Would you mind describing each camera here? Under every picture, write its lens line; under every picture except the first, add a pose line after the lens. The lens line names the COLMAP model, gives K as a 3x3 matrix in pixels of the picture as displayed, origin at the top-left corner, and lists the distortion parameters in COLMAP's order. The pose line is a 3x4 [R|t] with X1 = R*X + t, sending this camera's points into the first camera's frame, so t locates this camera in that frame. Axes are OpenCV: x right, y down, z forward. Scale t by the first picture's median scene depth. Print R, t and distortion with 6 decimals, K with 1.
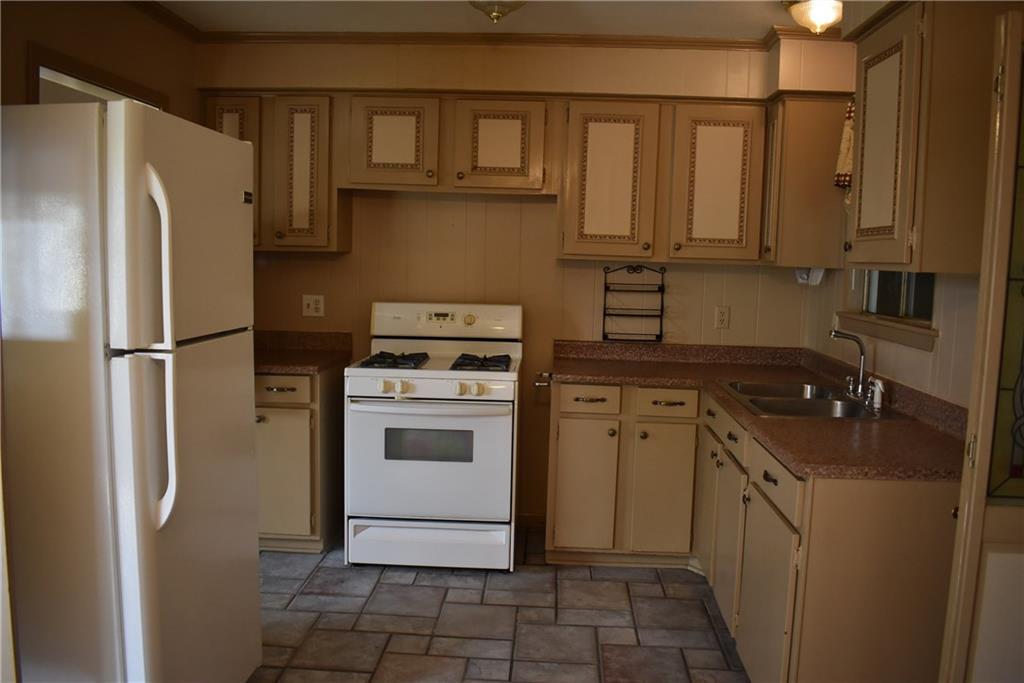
lens RADIAL K [[826.6, 0, 515.7], [0, 826.6, 340.9], [0, 0, 1]] dist [-0.081908, 0.000828]
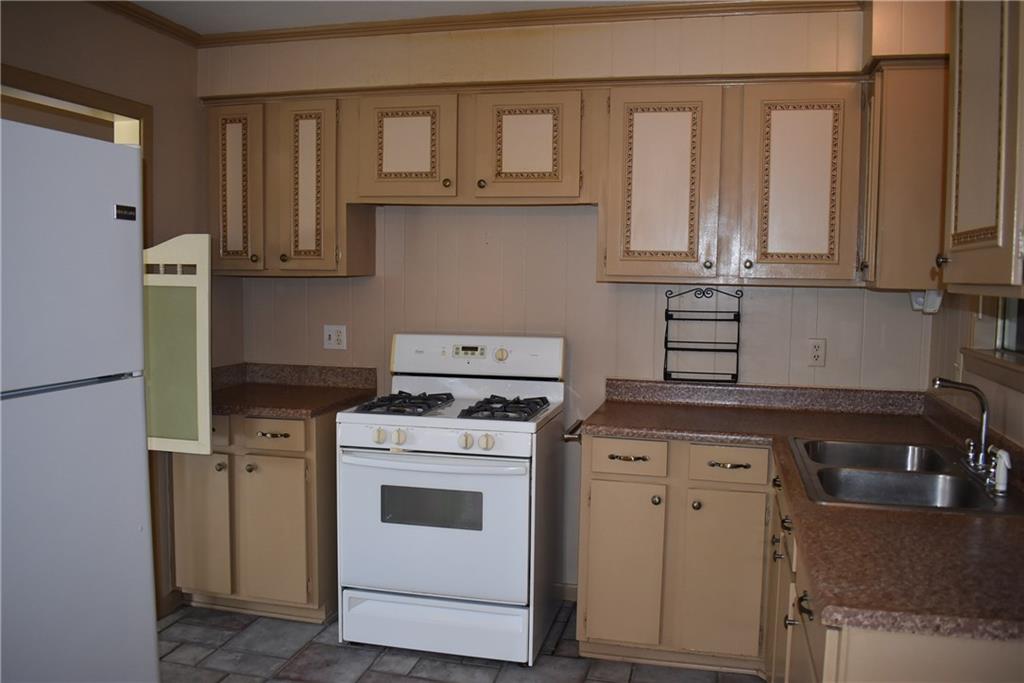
lens RADIAL K [[826.6, 0, 515.7], [0, 826.6, 340.9], [0, 0, 1]] dist [-0.081908, 0.000828]
pose [[0.981275, 0.001718, -0.192606, 0.131238], [-0.006565, 0.999678, -0.024528, -0.020613], [0.192502, 0.025333, 0.980970, 0.189792]]
